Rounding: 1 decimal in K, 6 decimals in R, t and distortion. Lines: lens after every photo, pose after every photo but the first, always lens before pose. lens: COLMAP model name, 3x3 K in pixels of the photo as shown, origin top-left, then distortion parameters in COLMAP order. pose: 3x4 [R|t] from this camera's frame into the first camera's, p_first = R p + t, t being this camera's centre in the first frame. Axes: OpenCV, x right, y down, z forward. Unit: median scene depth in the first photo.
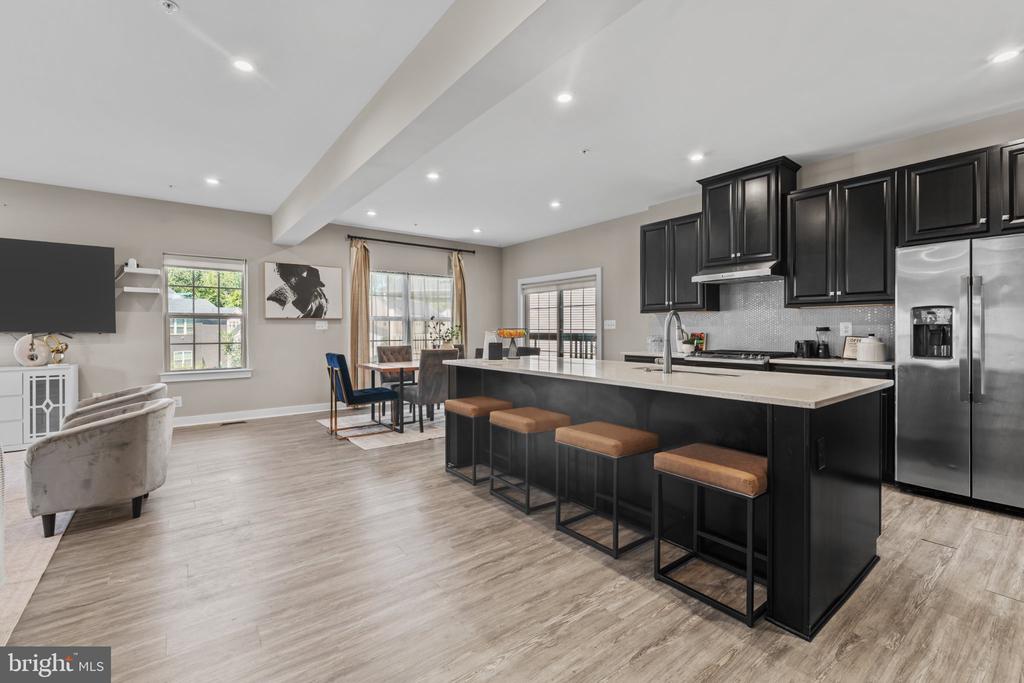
lens RADIAL K [[444.2, 0, 514.7], [0, 444.2, 330.5], [0, 0, 1]] dist [-0.000296, 0.000048]
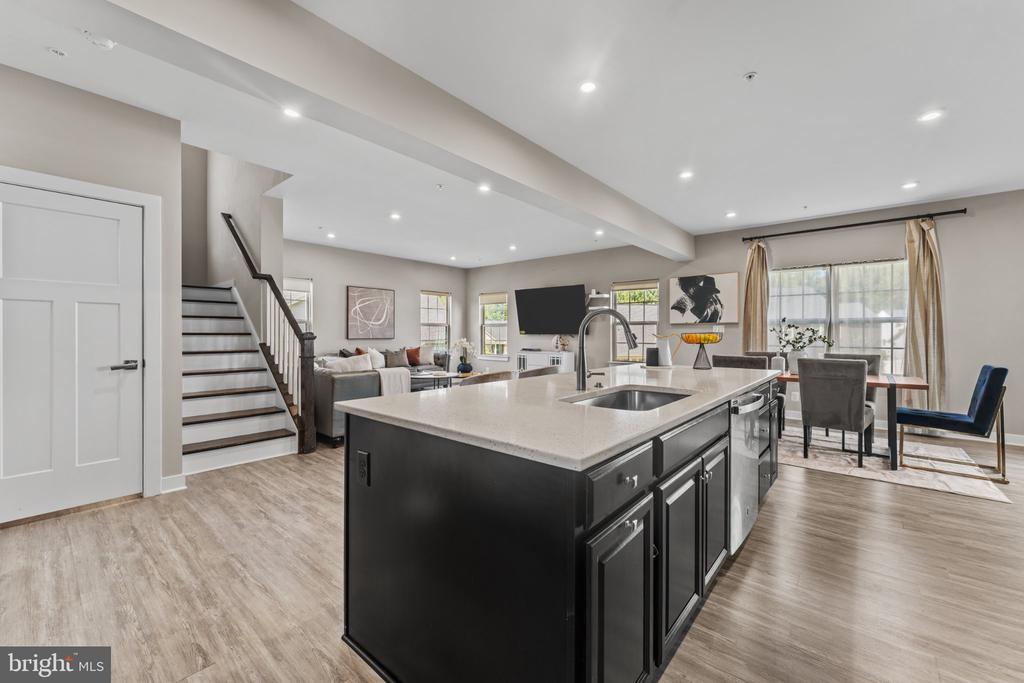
lens RADIAL K [[411.9, 0, 505.2], [0, 411.9, 333.6], [0, 0, 1]] dist [0.001092, -0.000130]
pose [[0.197985, 0.003970, -0.980197, 0.561987], [-0.006199, 0.999977, 0.002798, -0.001585], [0.980186, 0.005522, 0.198005, 0.396328]]
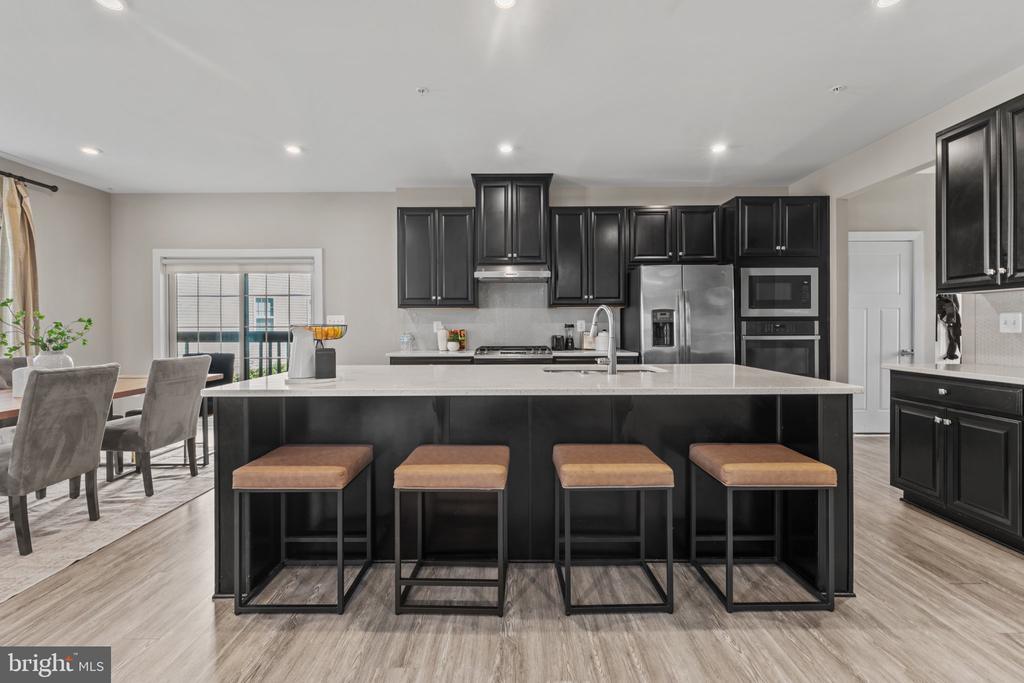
lens RADIAL K [[427.2, 0, 510.8], [0, 427.2, 315.2], [0, 0, 1]] dist [0.000135, 0.000081]
pose [[0.607227, 0.020960, 0.794252, -0.265837], [0.003501, 0.999572, -0.029055, 0.000608], [-0.794521, 0.020424, 0.606894, 0.353214]]
